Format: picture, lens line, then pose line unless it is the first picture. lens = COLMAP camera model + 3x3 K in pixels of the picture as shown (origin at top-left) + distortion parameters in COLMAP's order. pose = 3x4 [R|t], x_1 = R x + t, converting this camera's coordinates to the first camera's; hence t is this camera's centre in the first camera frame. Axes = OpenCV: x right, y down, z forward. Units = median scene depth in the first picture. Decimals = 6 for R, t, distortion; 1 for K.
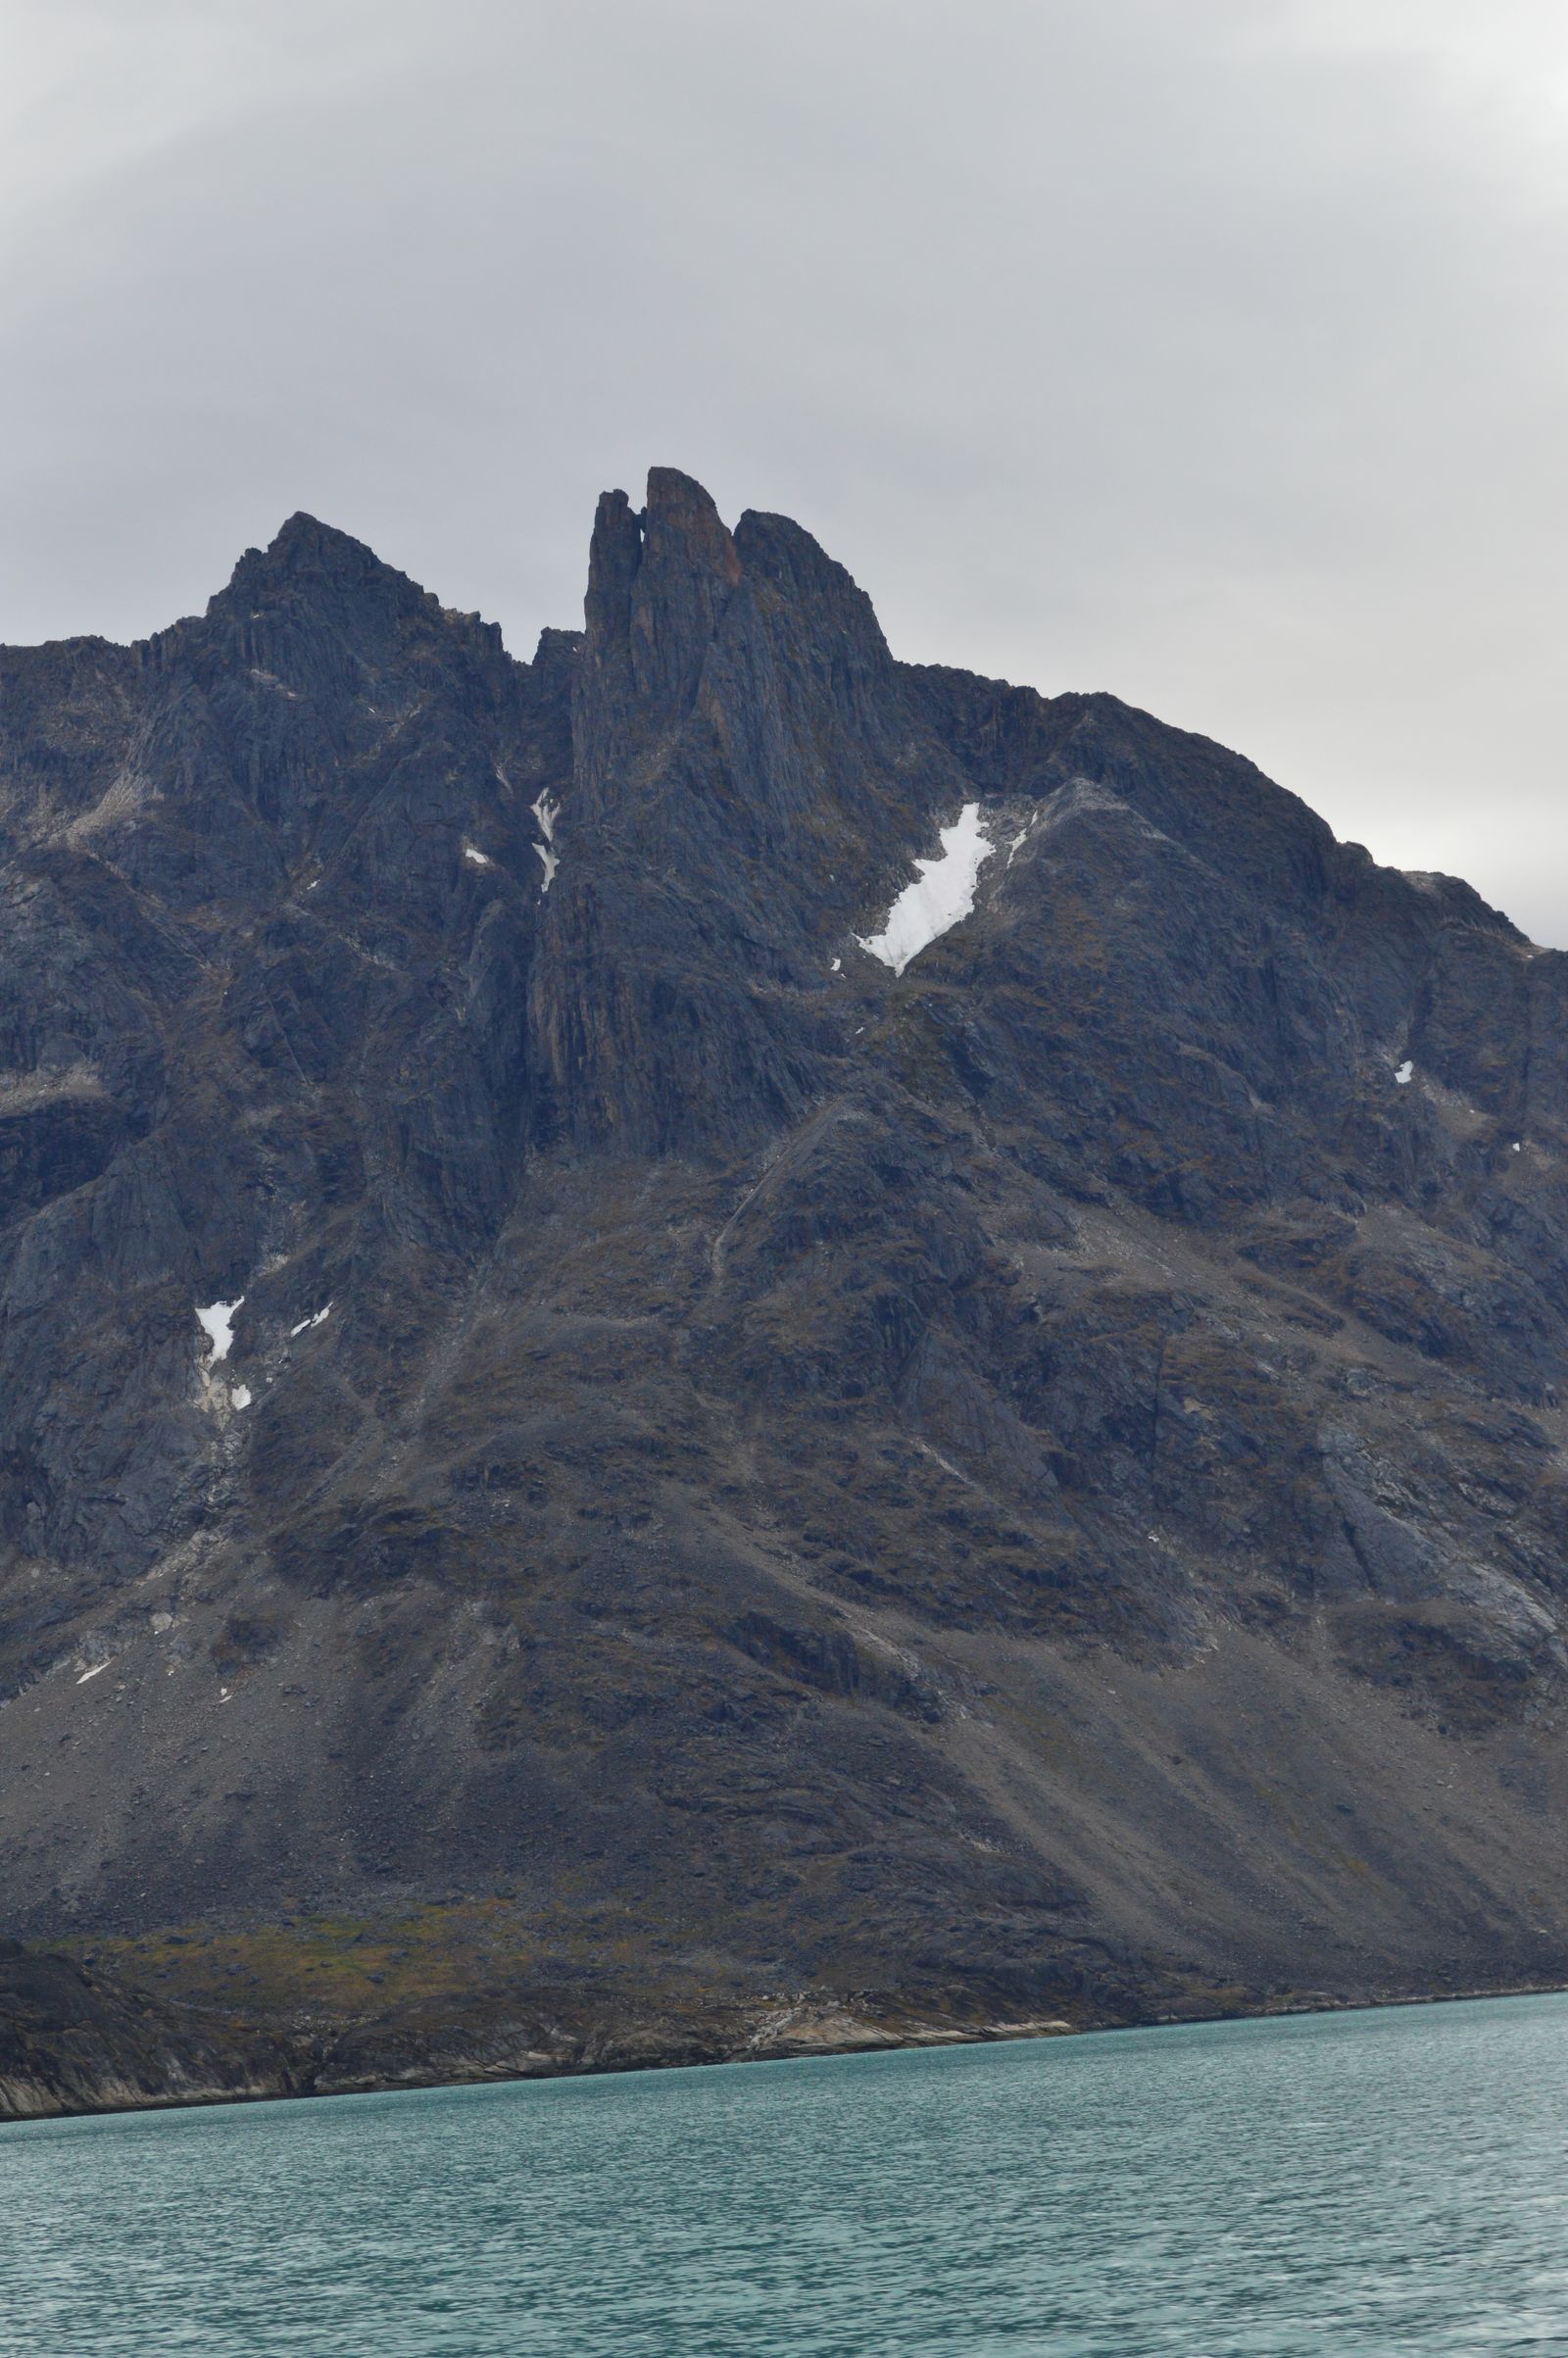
lens RADIAL K [[5561.8, 0, 571.4], [0, 5561.8, 1368.6], [0, 0, 1]] dist [-0.010493, 0.002602]
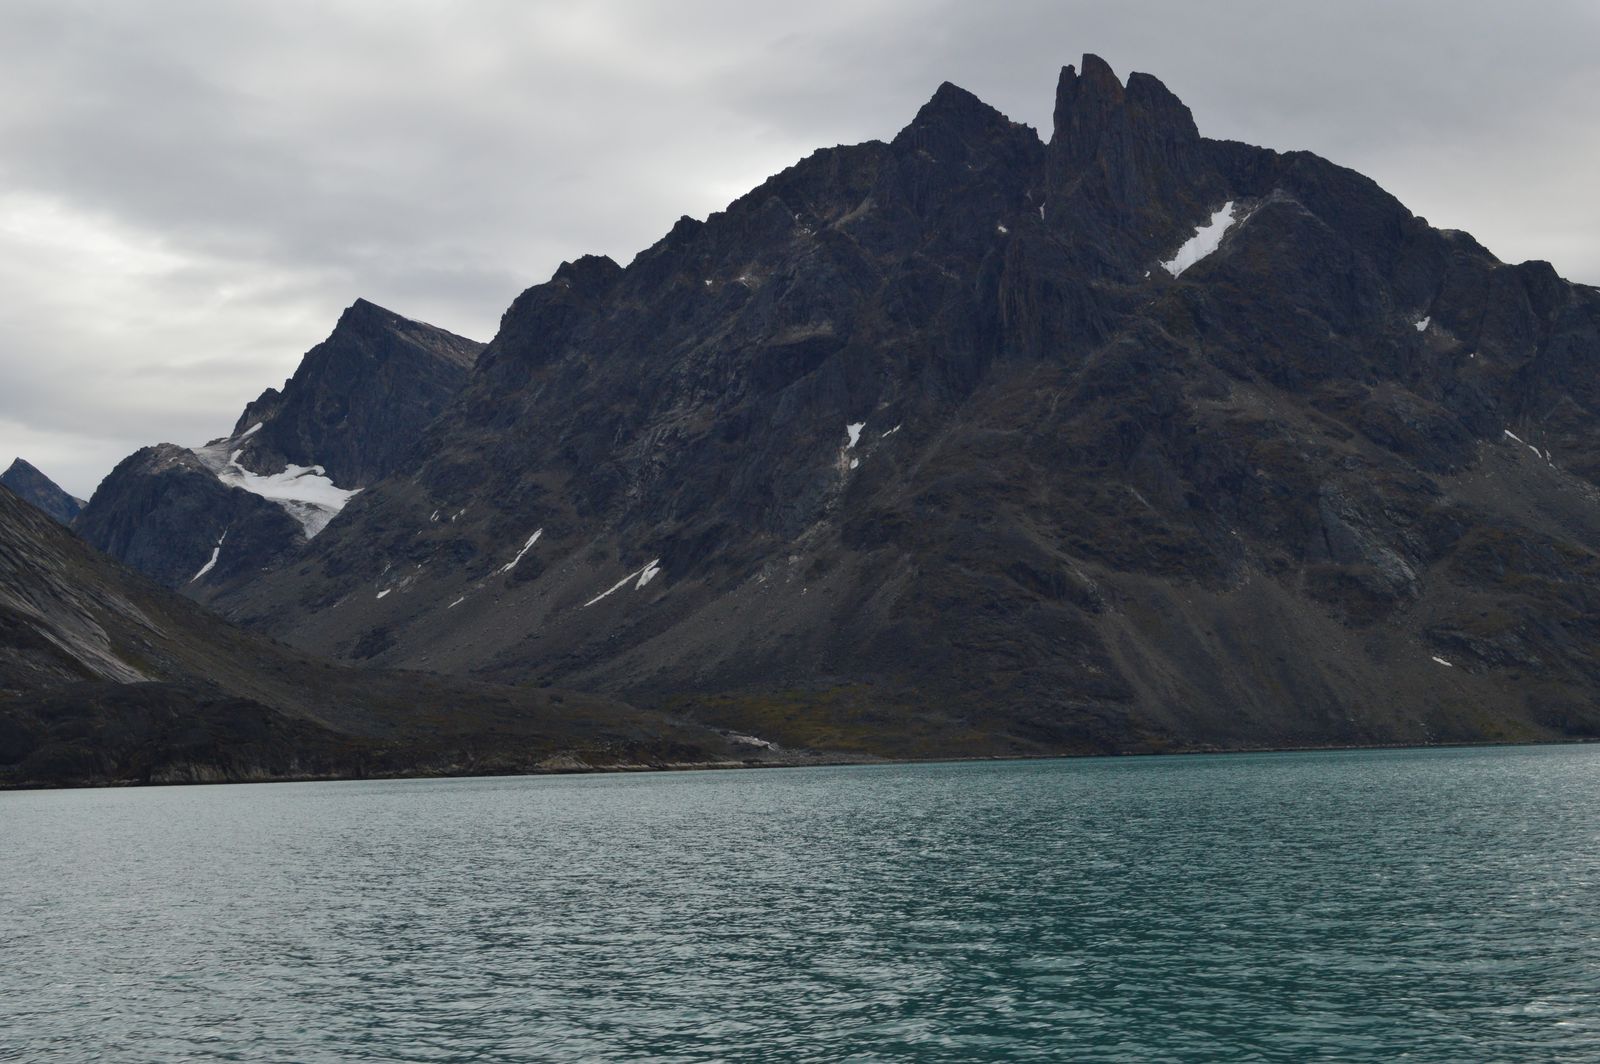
lens RADIAL K [[2157.7, 0, 765.2], [0, 2157.7, 607.0], [0, 0, 1]] dist [-0.011484, -0.021567]
pose [[0.956525, 0.031130, -0.289984, 0.165878], [-0.011161, 0.997466, 0.070263, 0.001992], [0.291436, -0.063972, 0.954449, 0.123696]]
